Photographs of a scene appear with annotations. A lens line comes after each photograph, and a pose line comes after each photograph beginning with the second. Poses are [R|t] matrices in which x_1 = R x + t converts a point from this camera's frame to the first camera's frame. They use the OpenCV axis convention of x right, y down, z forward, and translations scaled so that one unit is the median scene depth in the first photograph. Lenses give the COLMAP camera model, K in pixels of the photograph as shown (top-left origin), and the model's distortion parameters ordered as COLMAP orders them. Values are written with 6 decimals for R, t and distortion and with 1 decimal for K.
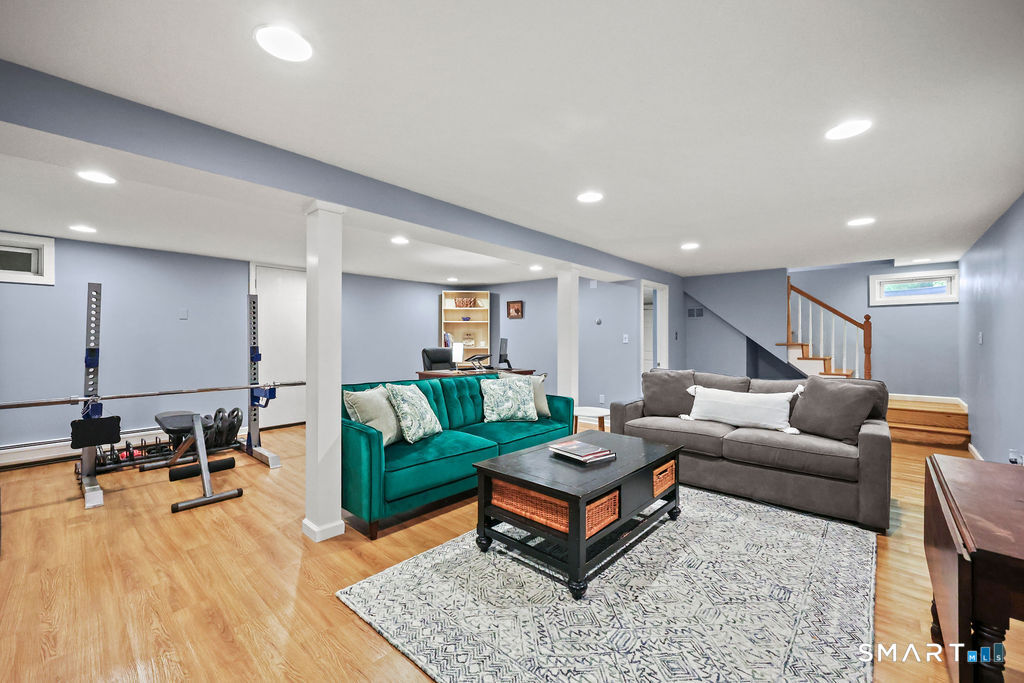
lens RADIAL K [[431.3, 0, 516.1], [0, 431.3, 338.8], [0, 0, 1]] dist [-0.002776, 0.000175]
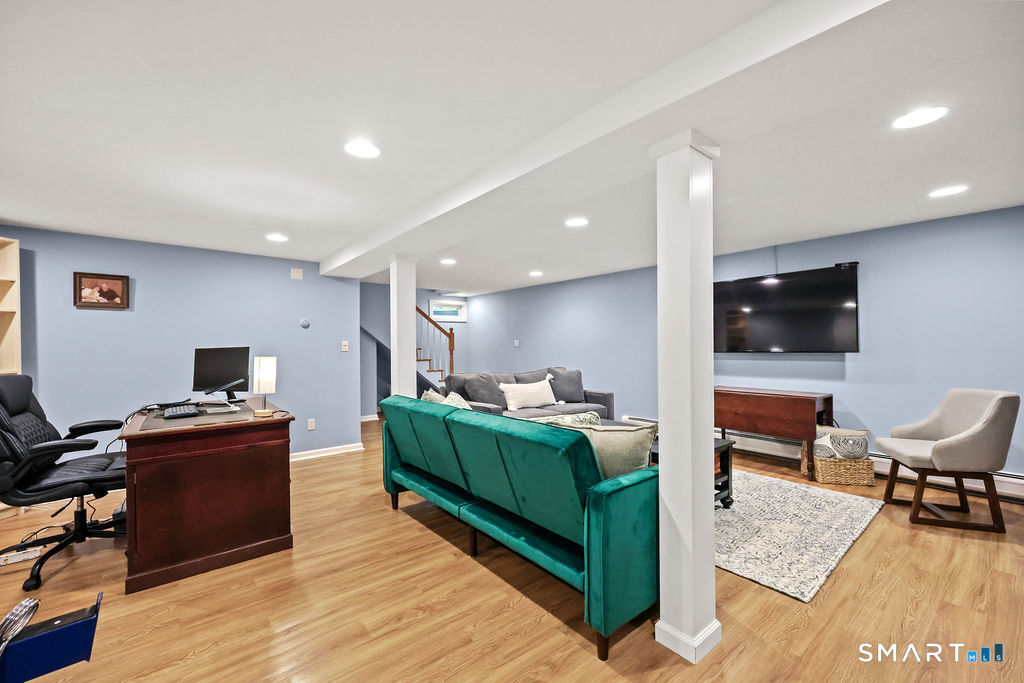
lens RADIAL K [[431.3, 0, 516.1], [0, 431.3, 338.8], [0, 0, 1]] dist [-0.002776, 0.000175]
pose [[0.118957, 0.008070, 0.992867, -0.586487], [0.010405, 0.999902, -0.009374, -0.003071], [-0.992845, 0.011446, 0.118862, 0.608912]]
